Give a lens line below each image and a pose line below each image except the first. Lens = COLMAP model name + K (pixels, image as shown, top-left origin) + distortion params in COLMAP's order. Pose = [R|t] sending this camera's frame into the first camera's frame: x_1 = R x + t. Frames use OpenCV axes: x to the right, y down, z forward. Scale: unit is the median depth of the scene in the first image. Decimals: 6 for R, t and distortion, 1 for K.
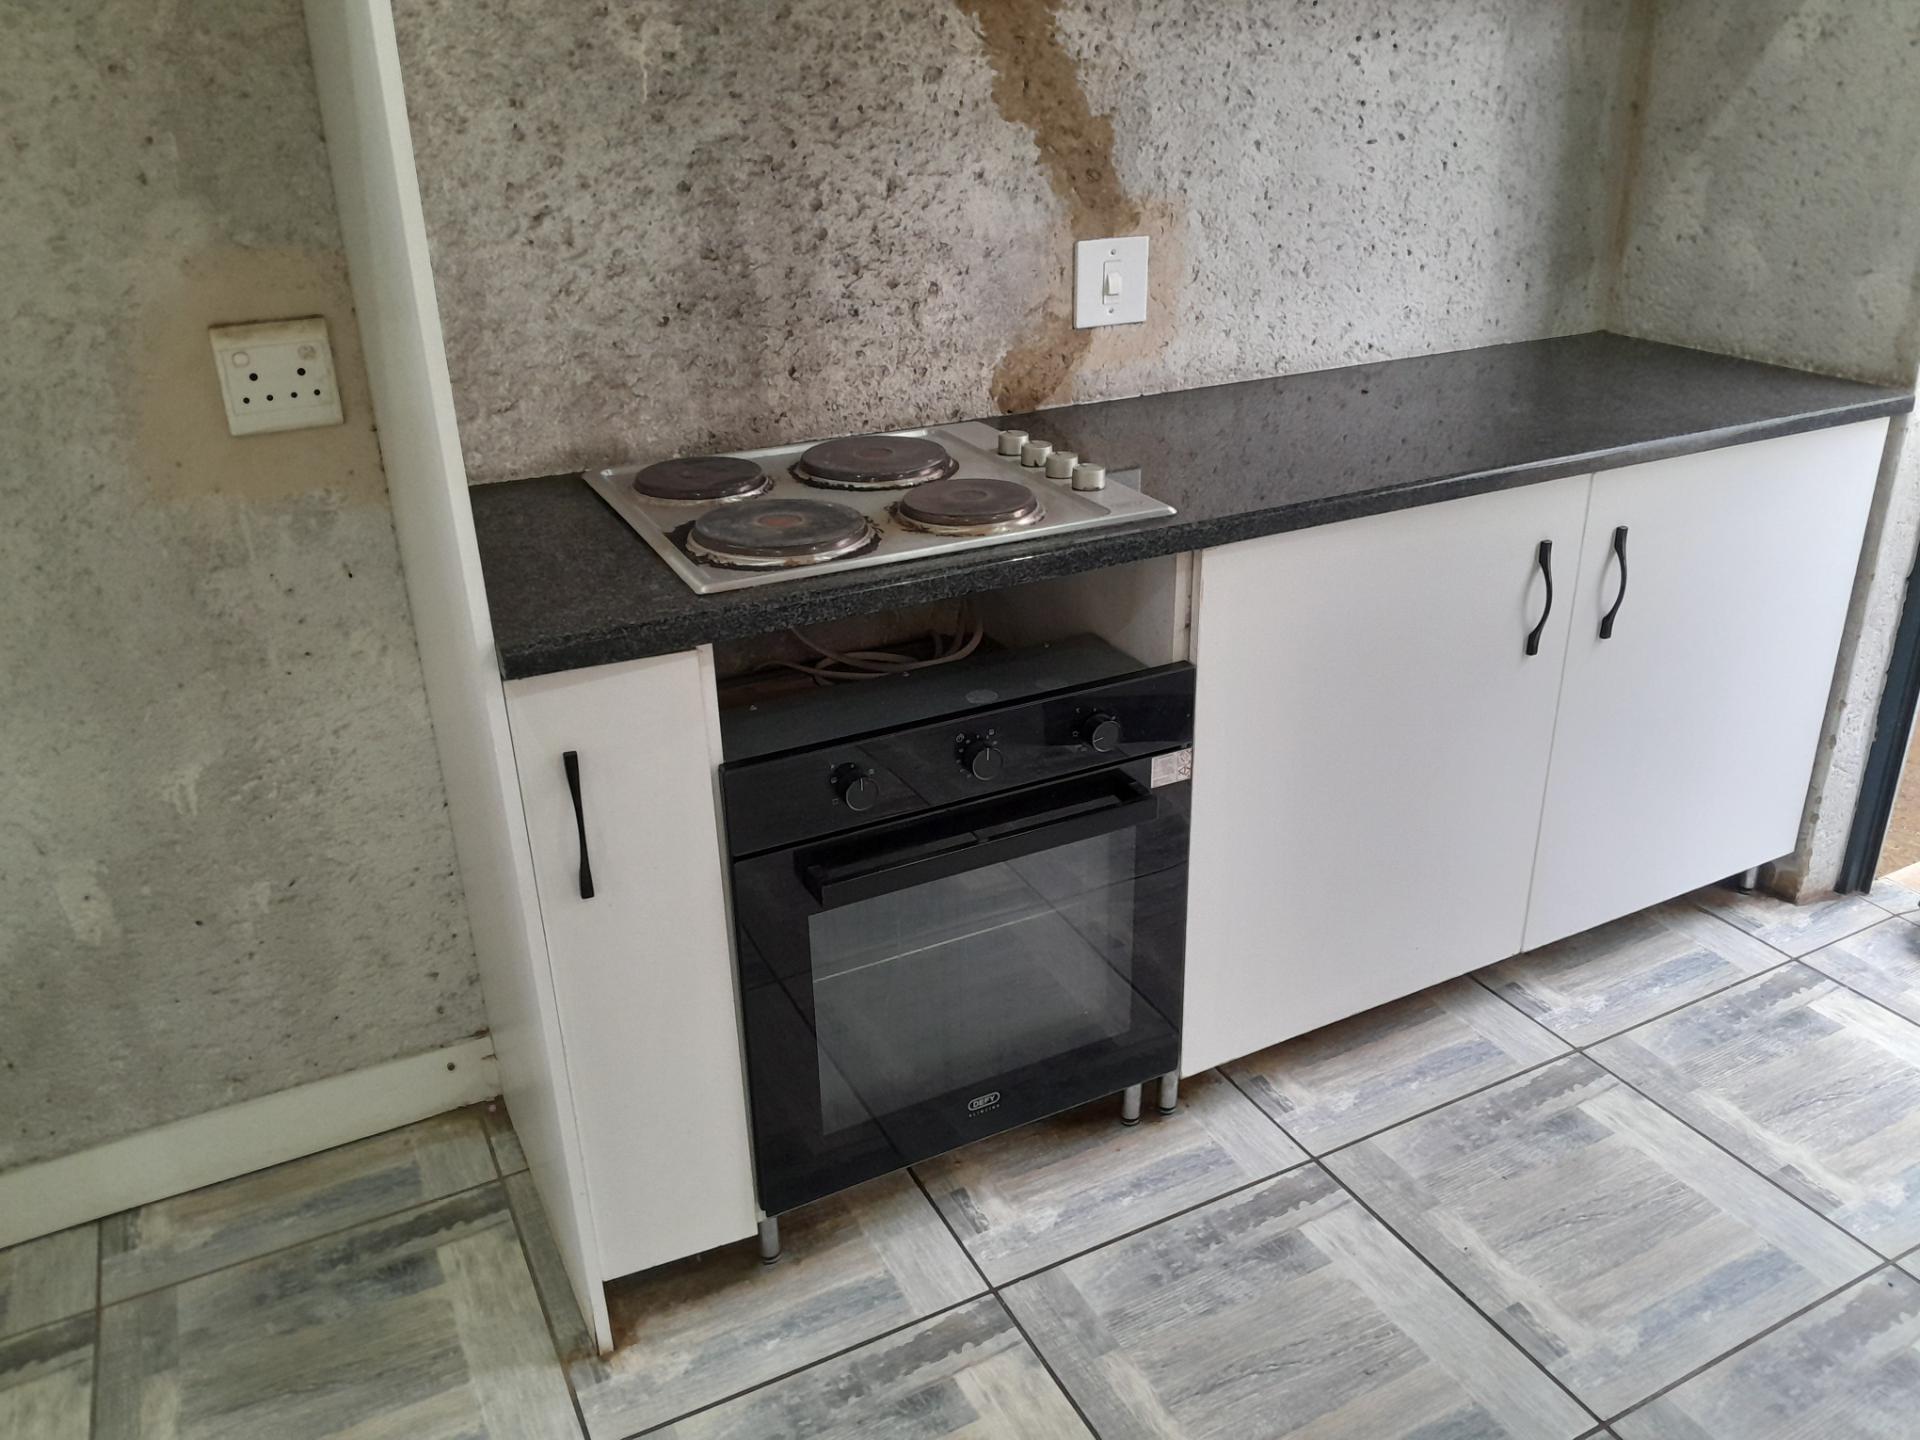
lens RADIAL K [[1478.8, 0, 972.5], [0, 1478.8, 713.7], [0, 0, 1]] dist [0.061469, -0.132217]
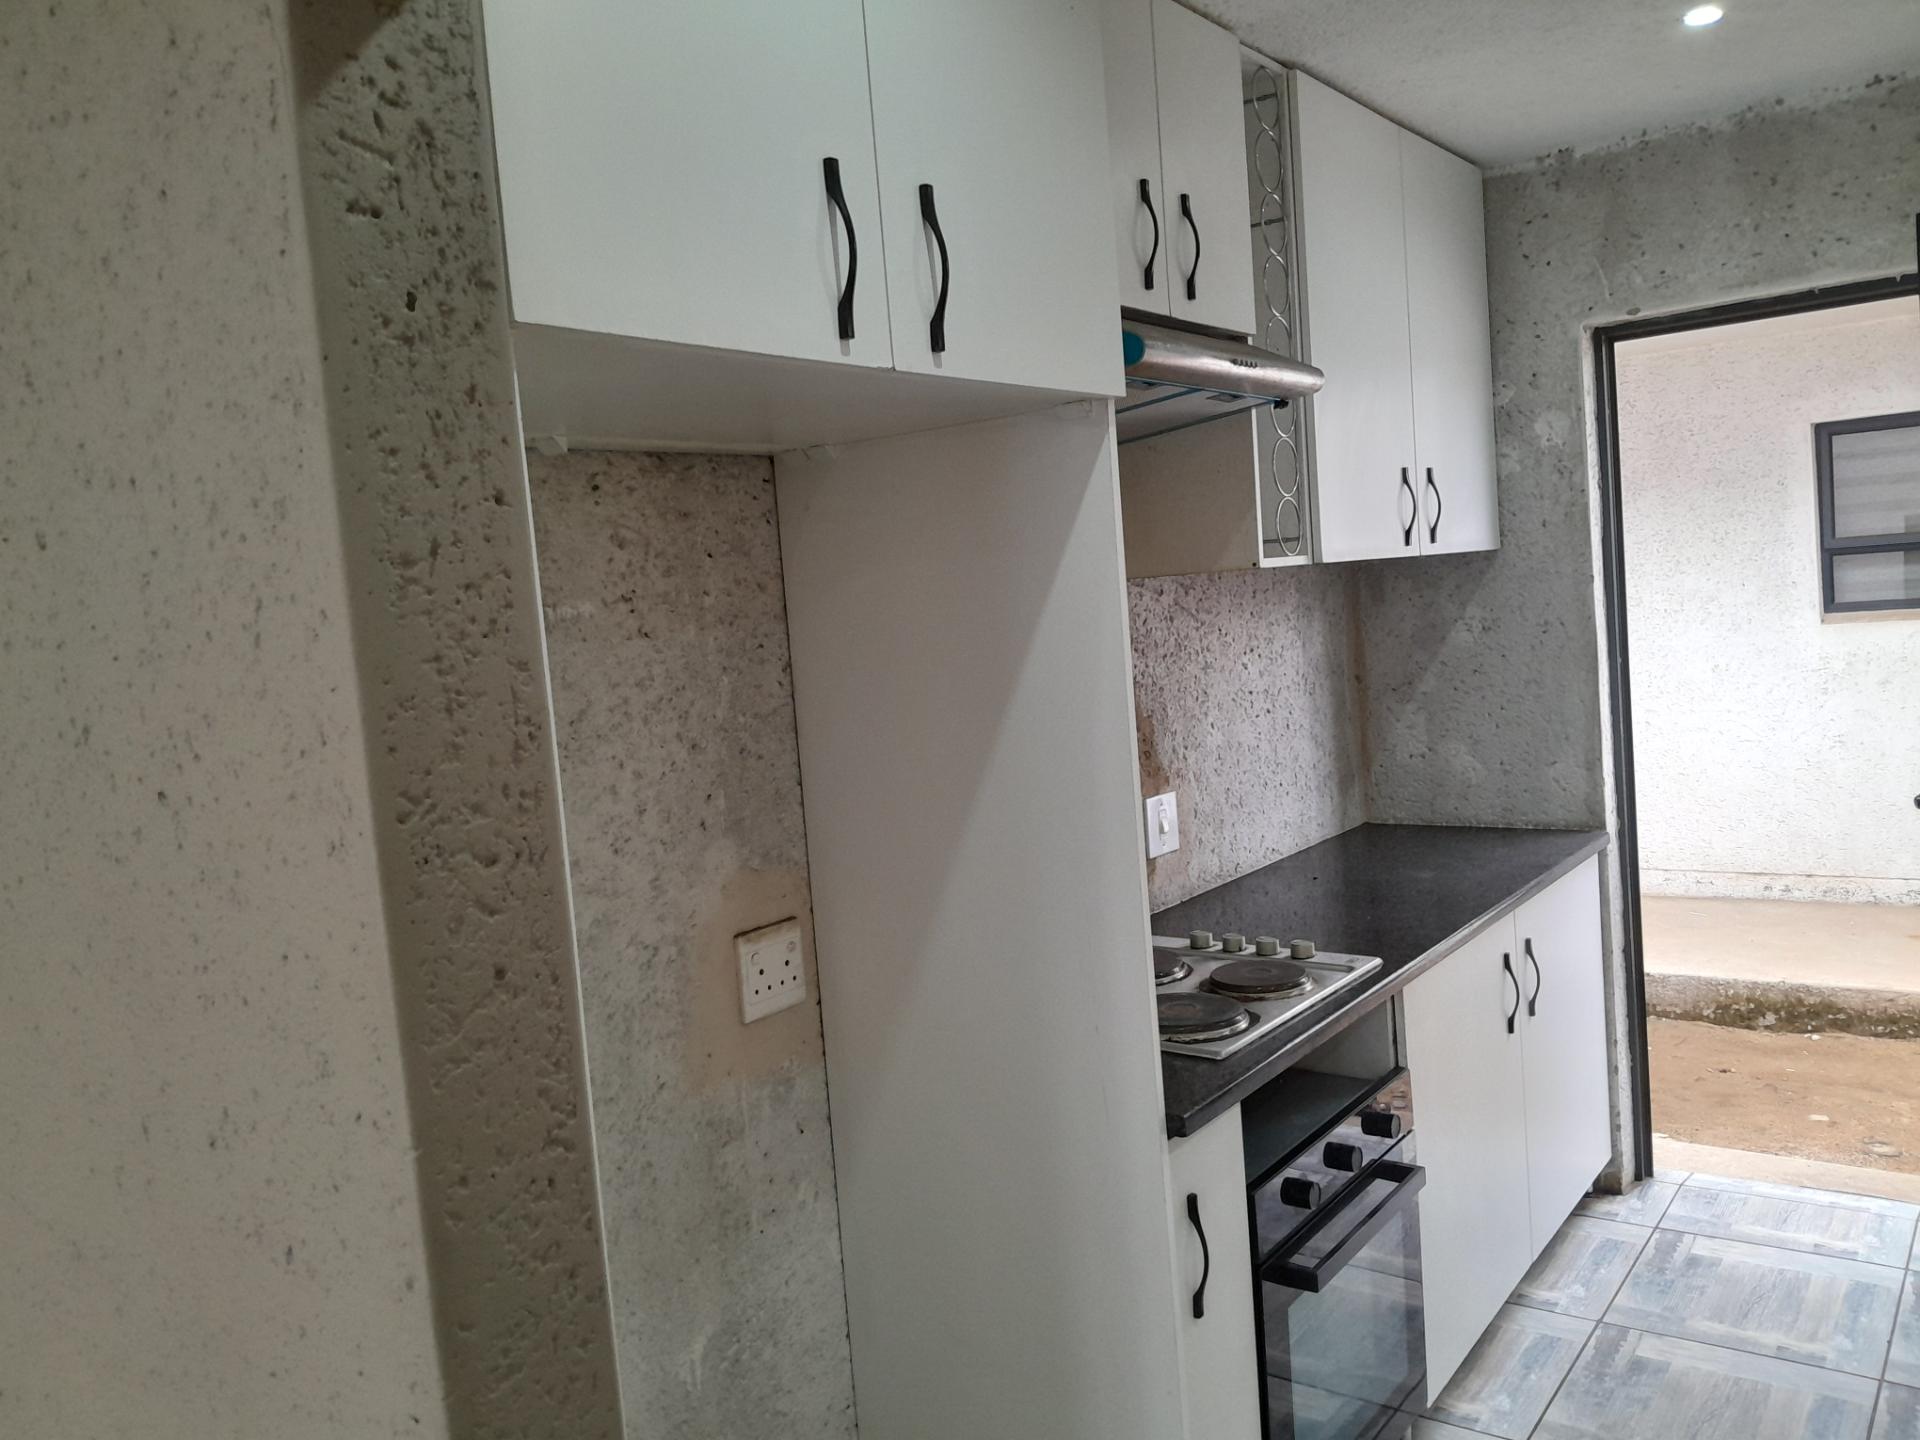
lens RADIAL K [[1478.8, 0, 961.4], [0, 1478.8, 714.9], [0, 0, 1]] dist [0.061469, -0.132217]
pose [[0.899153, -0.087270, 0.428845, -0.748780], [0.235458, 0.922470, -0.305956, -0.007589], [-0.368896, 0.376076, 0.849990, -0.163840]]
